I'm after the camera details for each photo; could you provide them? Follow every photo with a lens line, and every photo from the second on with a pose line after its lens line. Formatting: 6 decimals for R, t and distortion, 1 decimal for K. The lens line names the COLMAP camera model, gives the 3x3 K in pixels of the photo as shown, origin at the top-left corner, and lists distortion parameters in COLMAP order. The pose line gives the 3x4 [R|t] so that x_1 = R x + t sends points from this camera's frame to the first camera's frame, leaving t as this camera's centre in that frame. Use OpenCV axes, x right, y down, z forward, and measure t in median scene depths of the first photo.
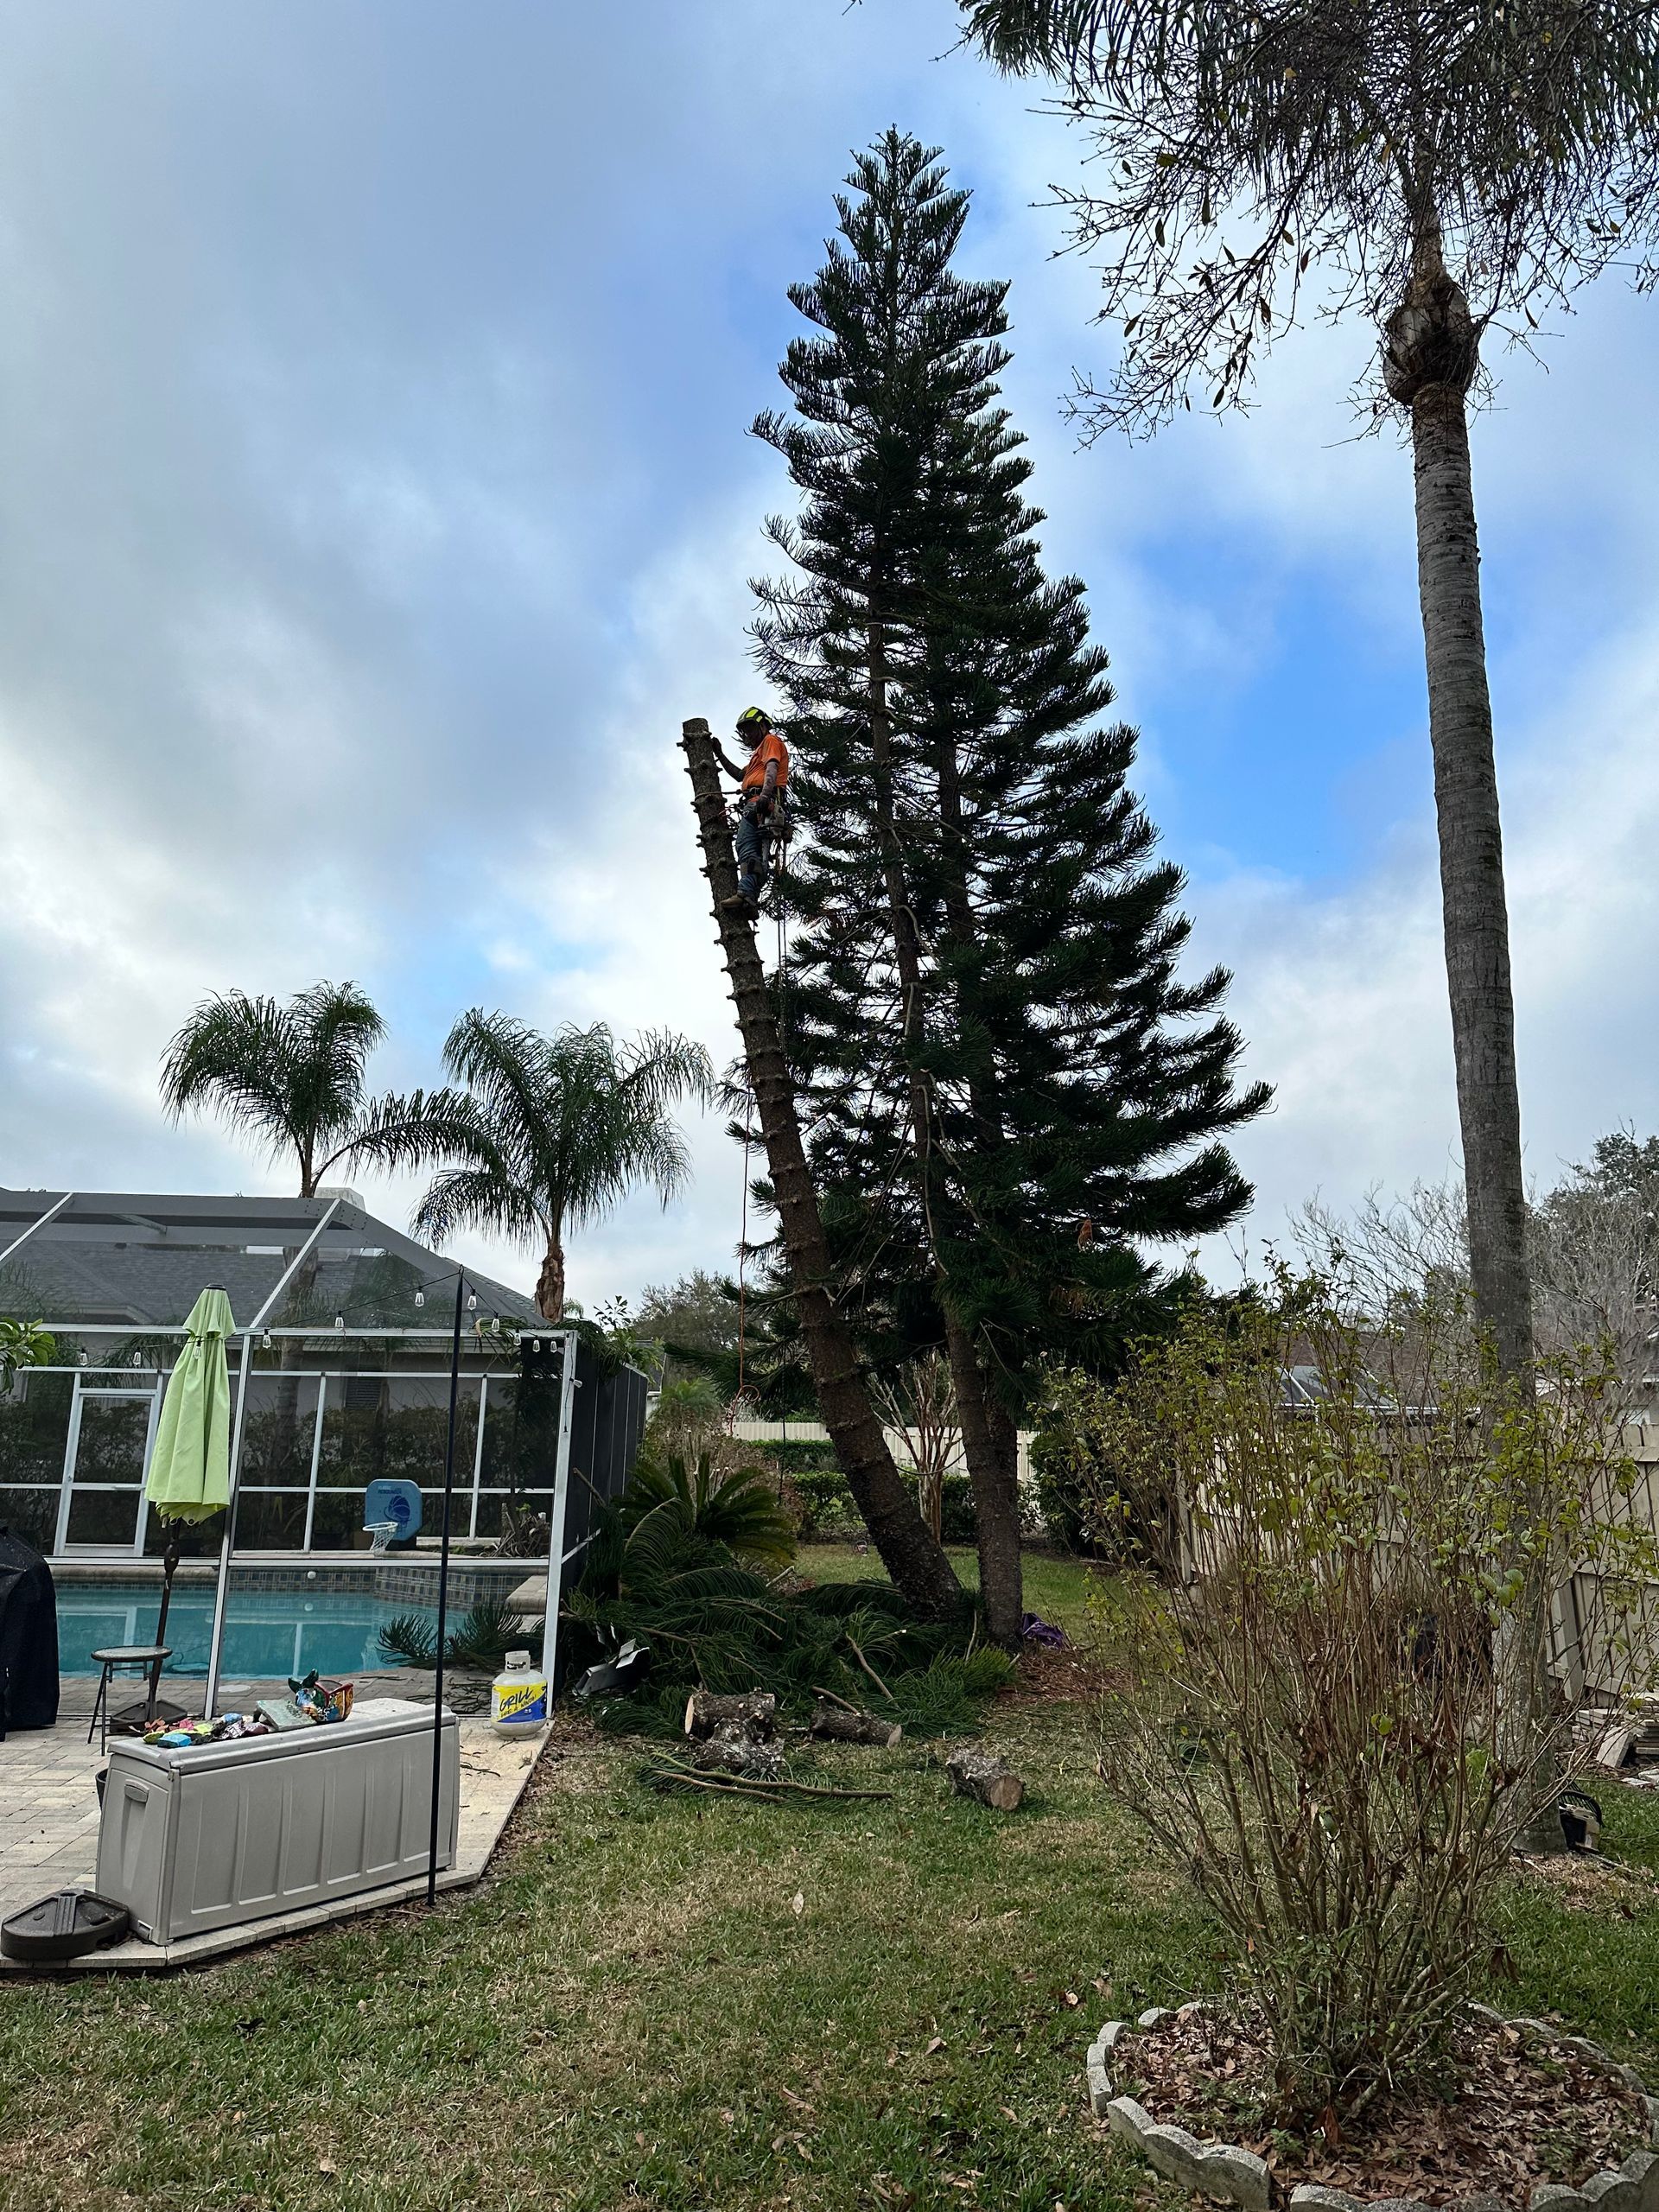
lens RADIAL K [[1616.6, 0, 829.5], [0, 1616.6, 1106.0], [0, 0, 1]] dist [0.054165, -0.071406]
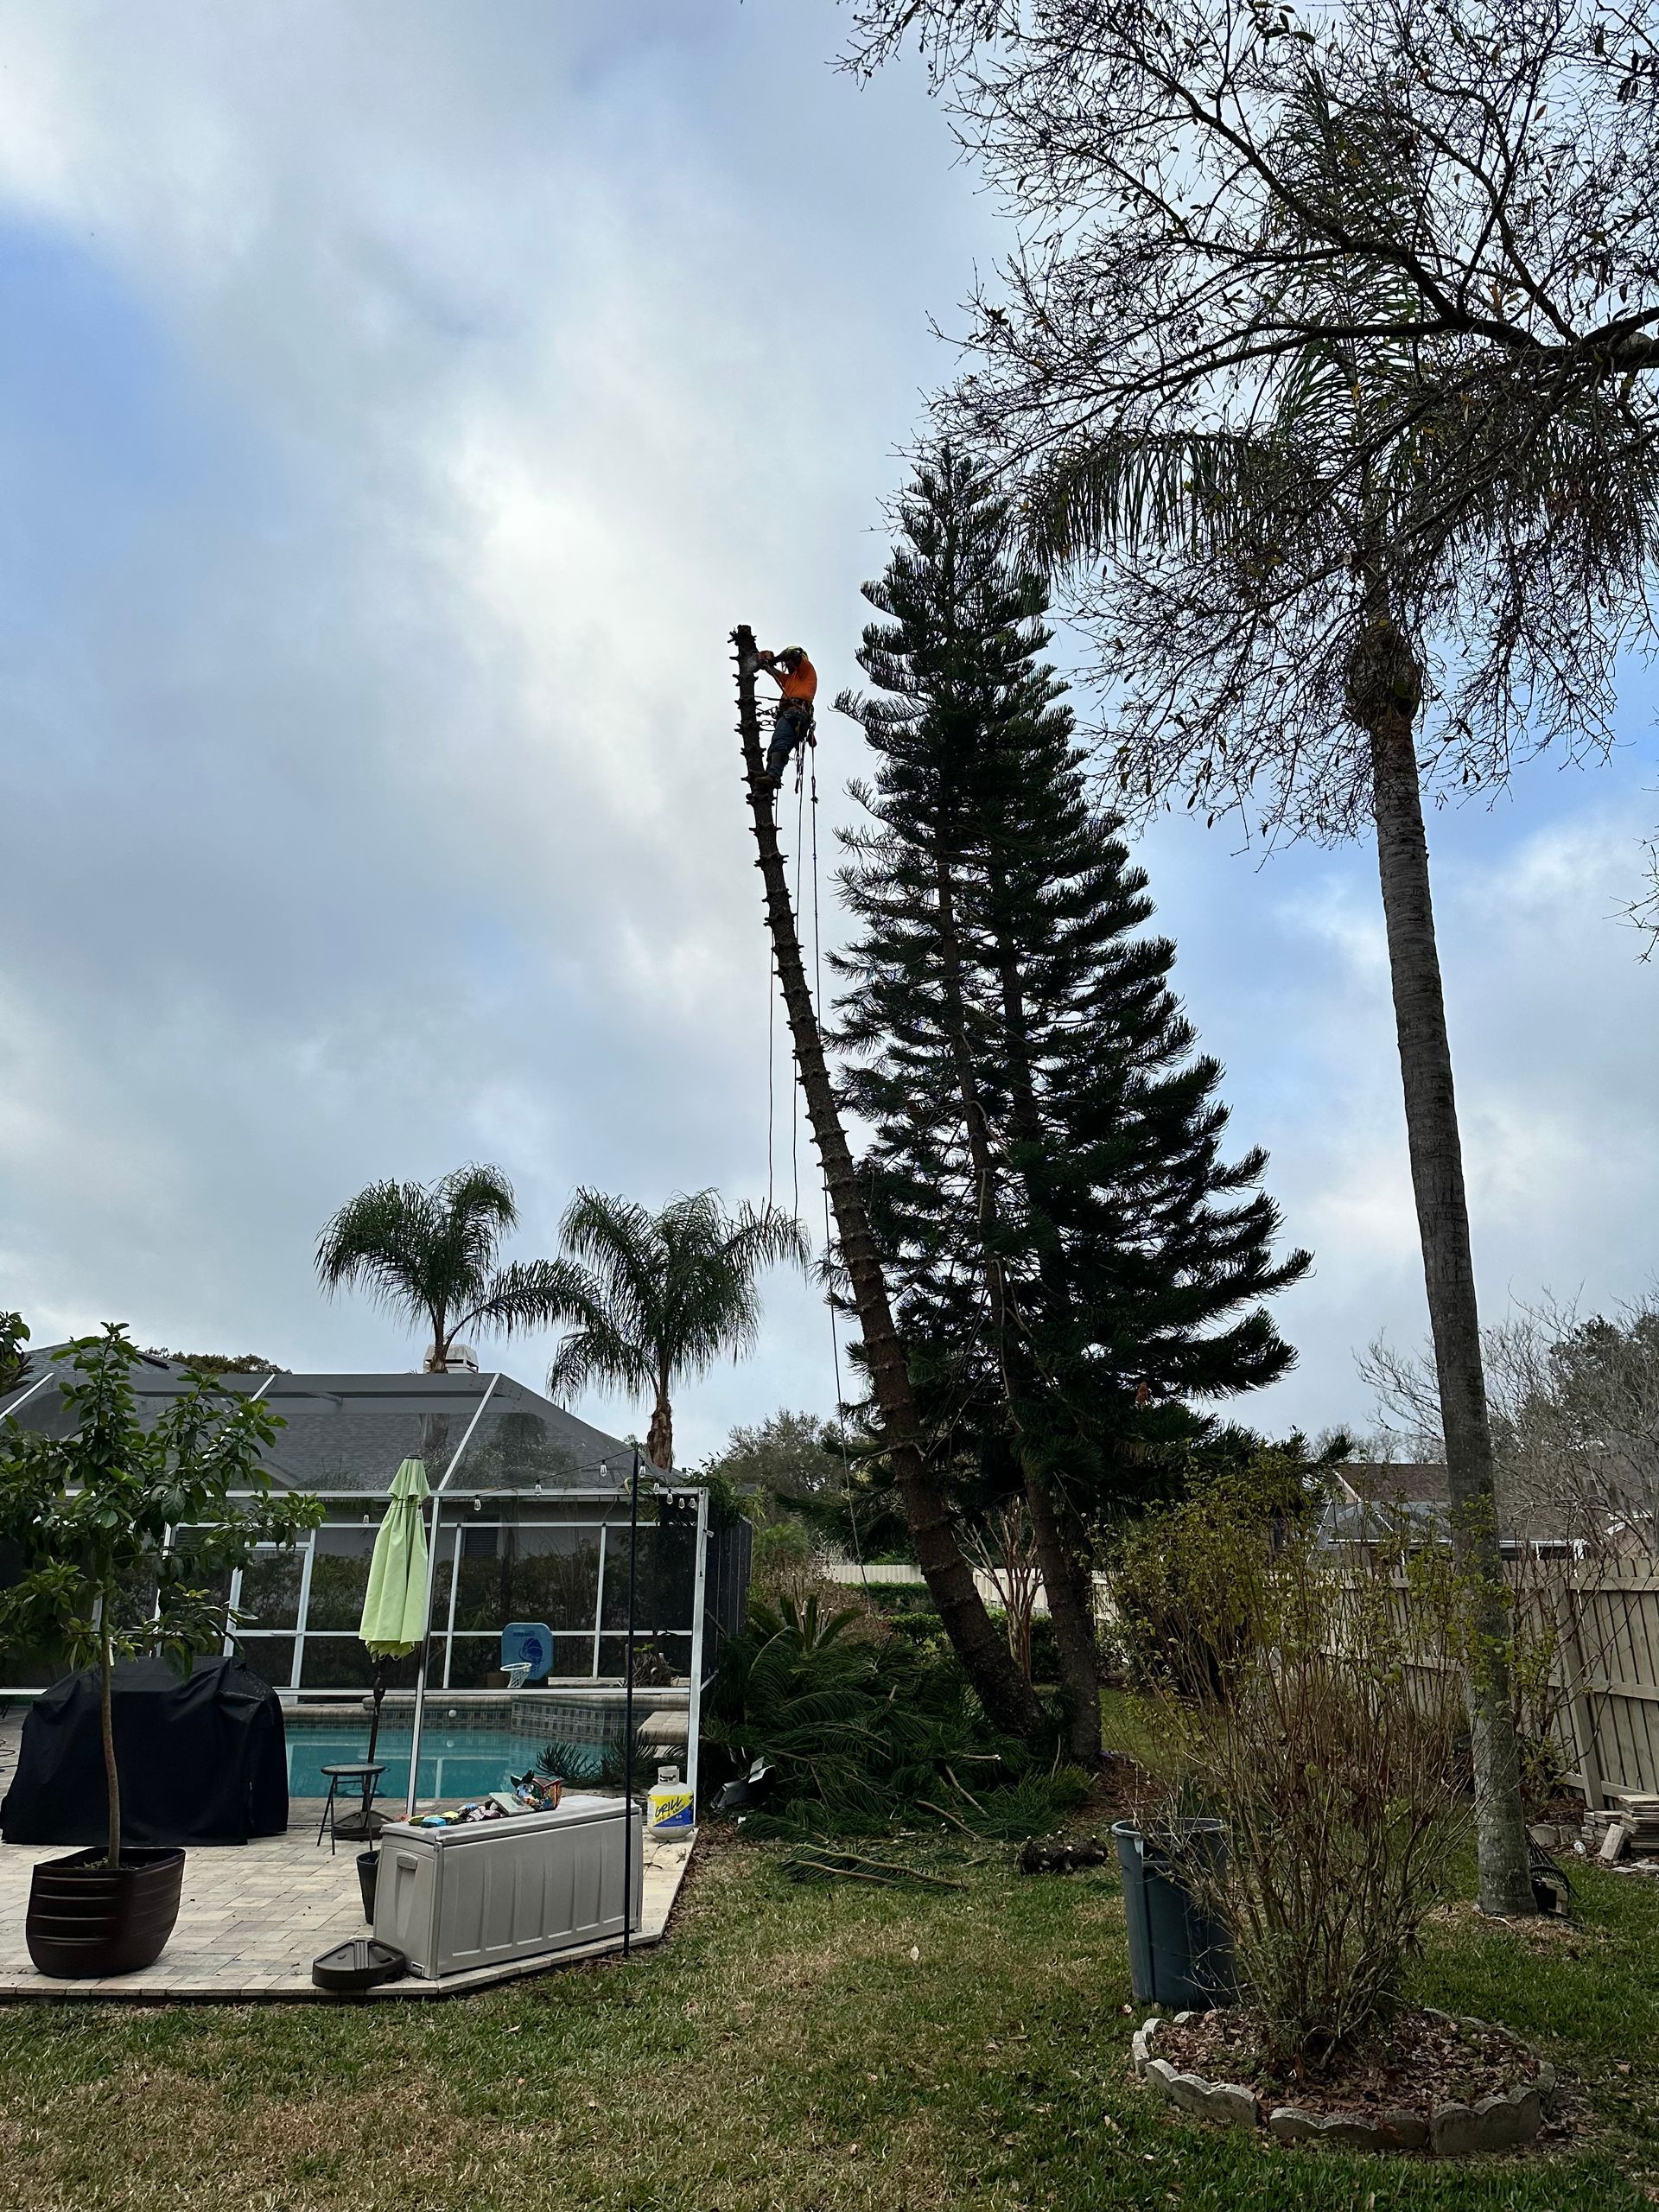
lens RADIAL K [[1616.6, 0, 829.5], [0, 1616.6, 1106.0], [0, 0, 1]] dist [0.054165, -0.071406]
pose [[0.998540, -0.027057, -0.046749, -0.003881], [0.023138, 0.996328, -0.082432, -0.031253], [0.048808, 0.081230, 0.995500, -0.153662]]
